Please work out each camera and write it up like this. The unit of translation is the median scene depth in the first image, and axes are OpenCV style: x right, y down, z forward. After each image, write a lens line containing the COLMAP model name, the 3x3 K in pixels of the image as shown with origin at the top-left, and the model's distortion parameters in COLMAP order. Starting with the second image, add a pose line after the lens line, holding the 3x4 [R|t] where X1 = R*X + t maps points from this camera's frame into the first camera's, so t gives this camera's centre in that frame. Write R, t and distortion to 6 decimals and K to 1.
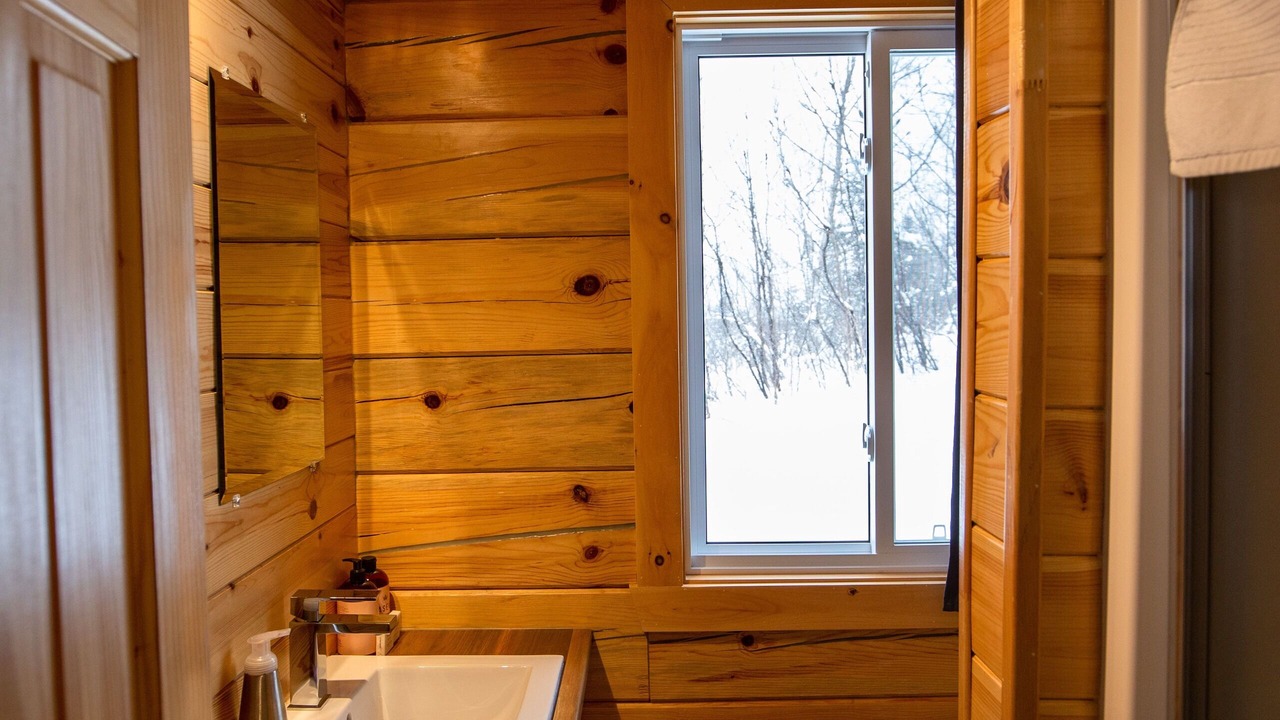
lens RADIAL K [[967.3, 0, 599.6], [0, 967.3, 360.5], [0, 0, 1]] dist [-0.010531, -0.007653]
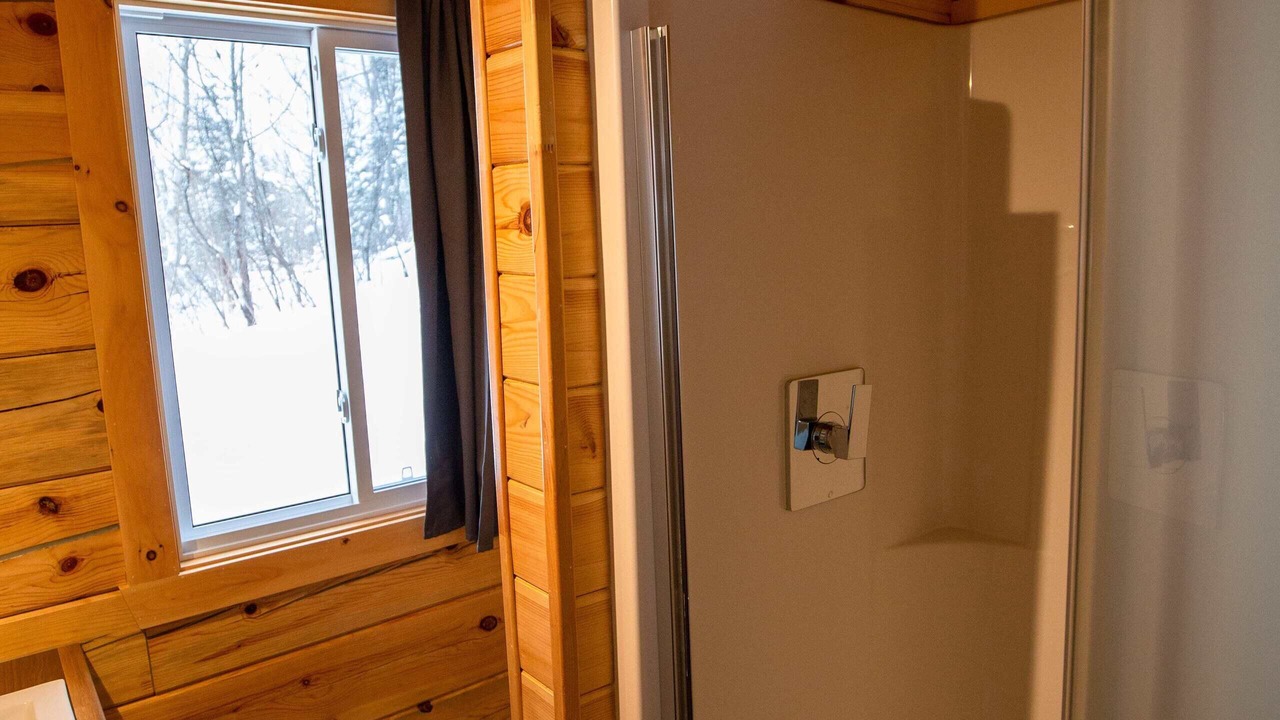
lens RADIAL K [[967.3, 0, 599.6], [0, 967.3, 360.5], [0, 0, 1]] dist [-0.010531, -0.007653]
pose [[0.770121, -0.120876, 0.626341, -0.180250], [0.063255, 0.991514, 0.113574, -0.073536], [-0.634754, -0.047846, 0.771231, -0.037670]]
